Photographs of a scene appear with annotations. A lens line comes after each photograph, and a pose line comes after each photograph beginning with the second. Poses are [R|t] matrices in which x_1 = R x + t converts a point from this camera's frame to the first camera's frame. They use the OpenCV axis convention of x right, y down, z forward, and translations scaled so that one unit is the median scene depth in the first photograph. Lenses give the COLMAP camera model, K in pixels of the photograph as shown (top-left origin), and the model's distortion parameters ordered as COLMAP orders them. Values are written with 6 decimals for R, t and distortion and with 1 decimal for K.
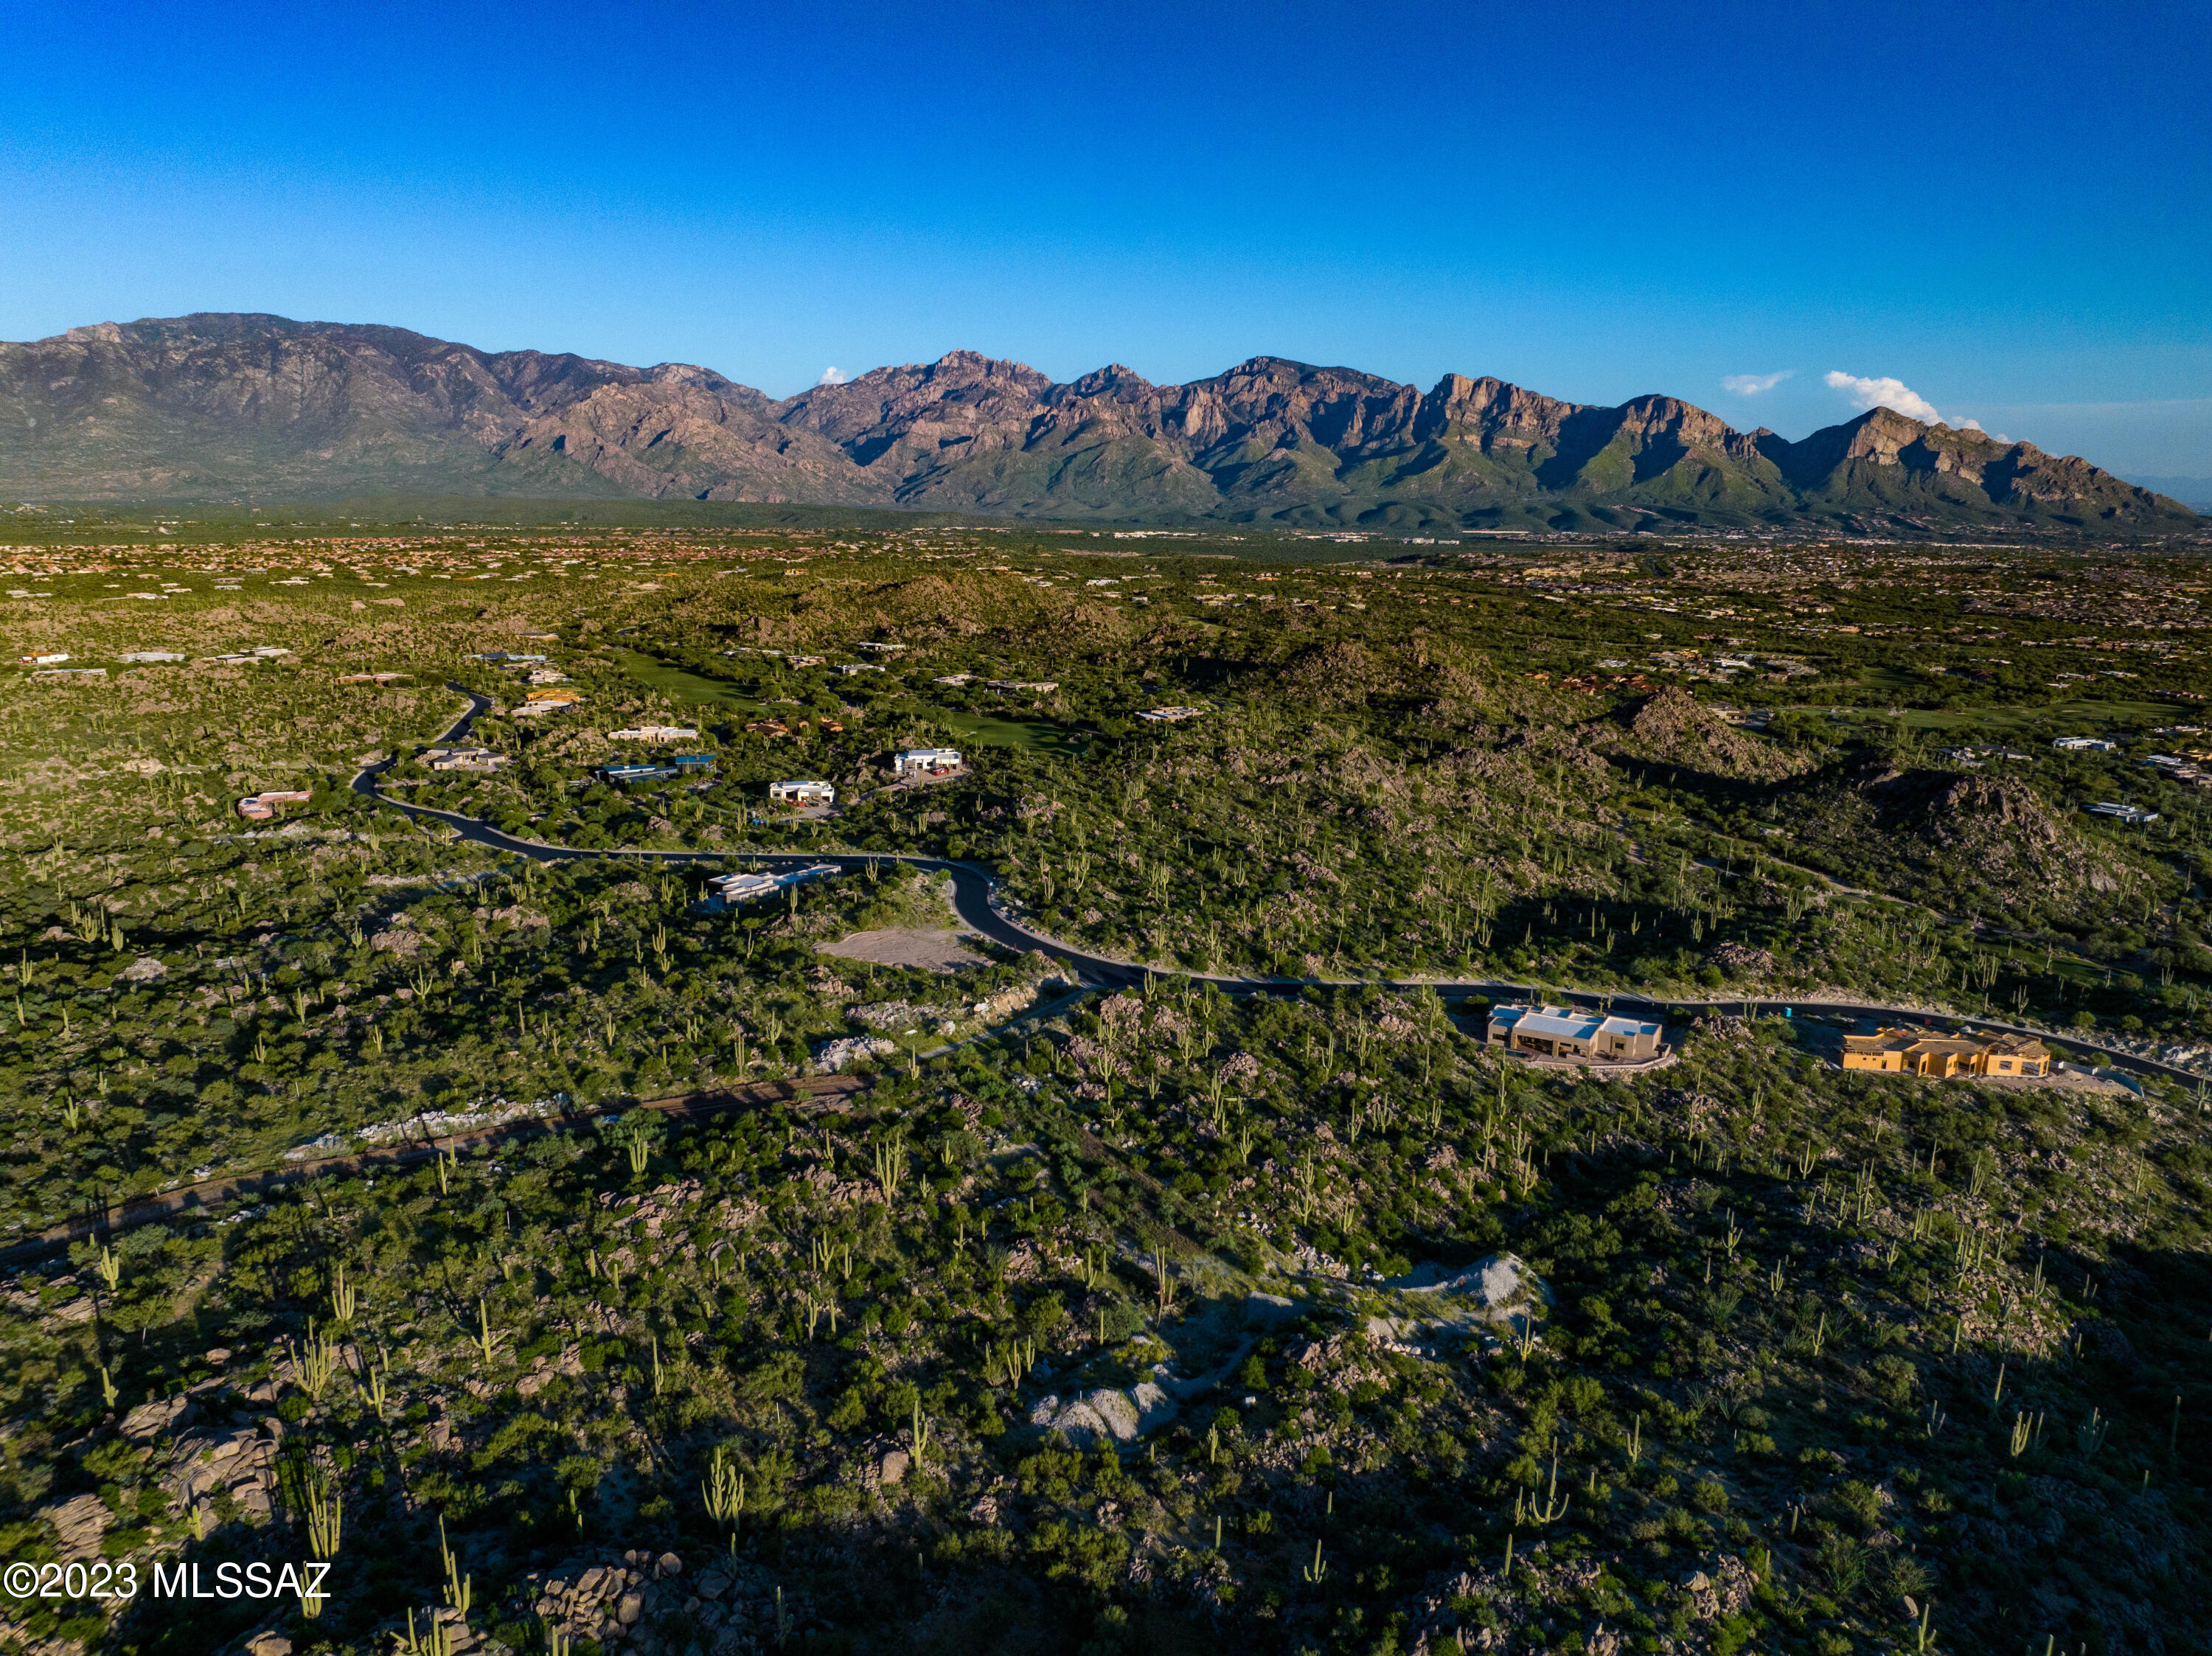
lens RADIAL K [[1559.0, 0, 1108.7], [0, 1559.0, 821.5], [0, 0, 1]] dist [-0.041691, 0.007408]
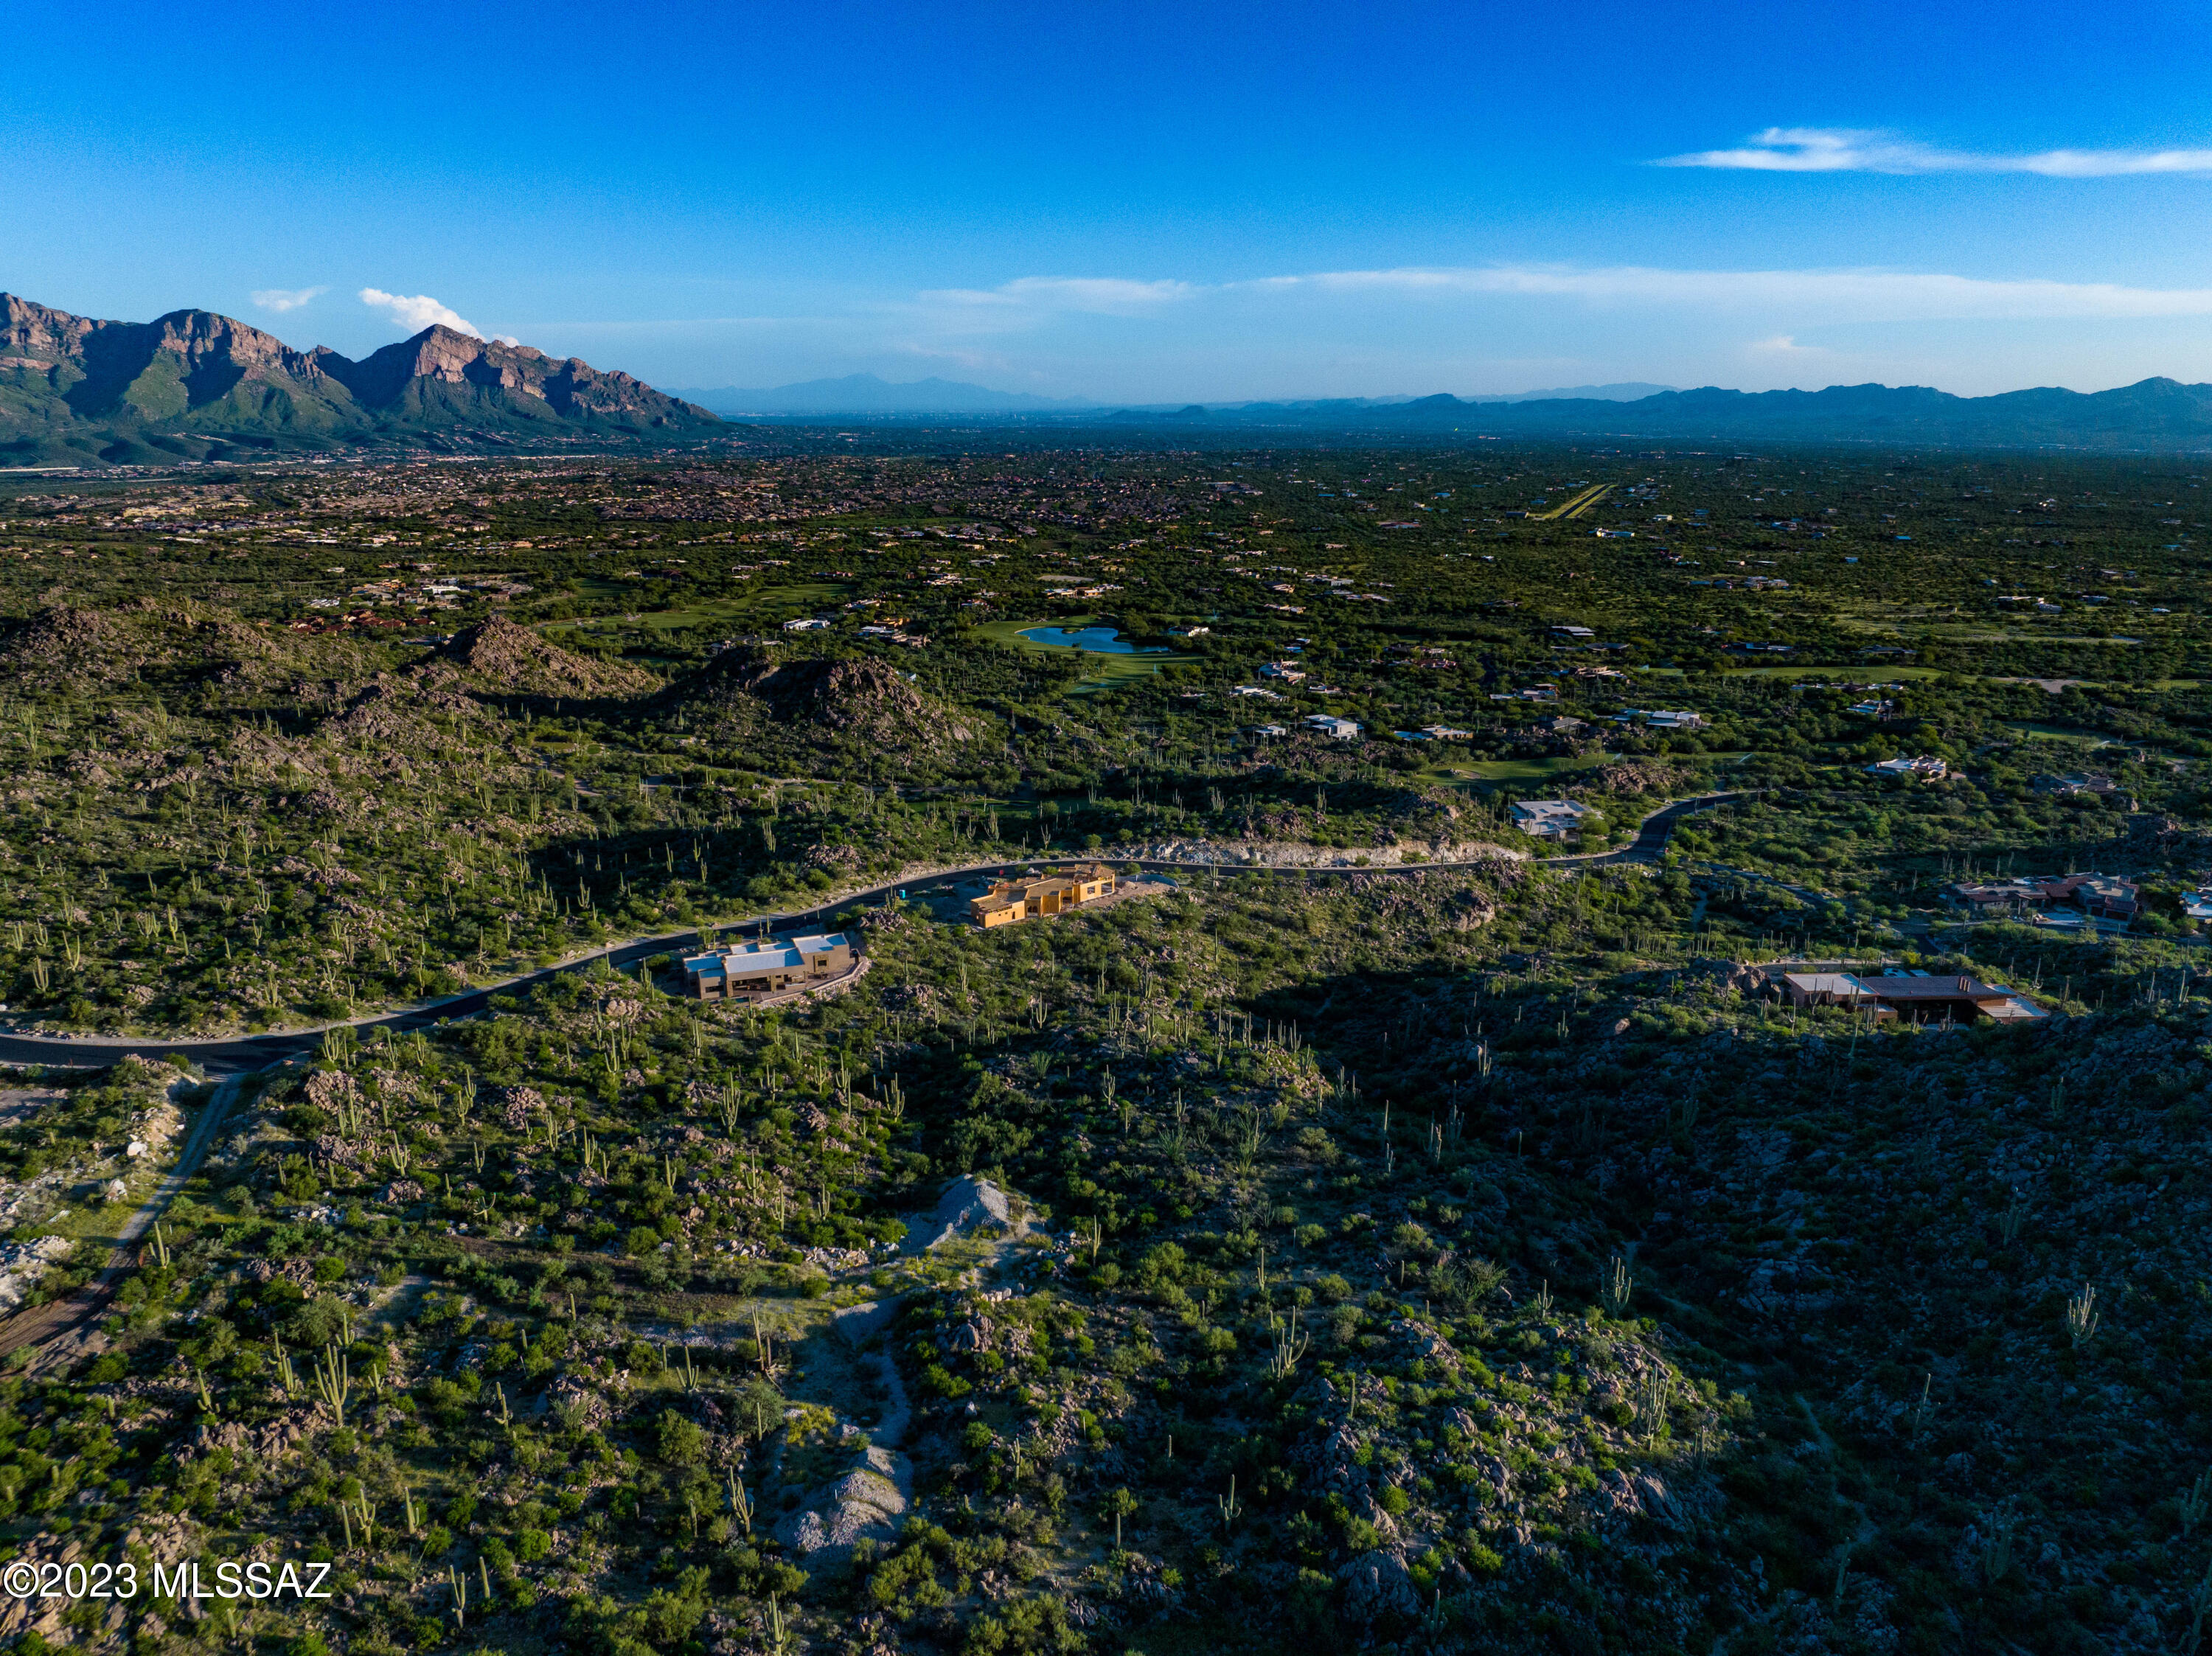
lens RADIAL K [[1559.0, 0, 1108.7], [0, 1559.0, 821.5], [0, 0, 1]] dist [-0.041691, 0.007408]
pose [[0.655242, -0.206735, 0.726580, -0.189653], [0.170427, 0.977482, 0.124431, -0.028223], [-0.735943, 0.042296, 0.675721, 0.126885]]
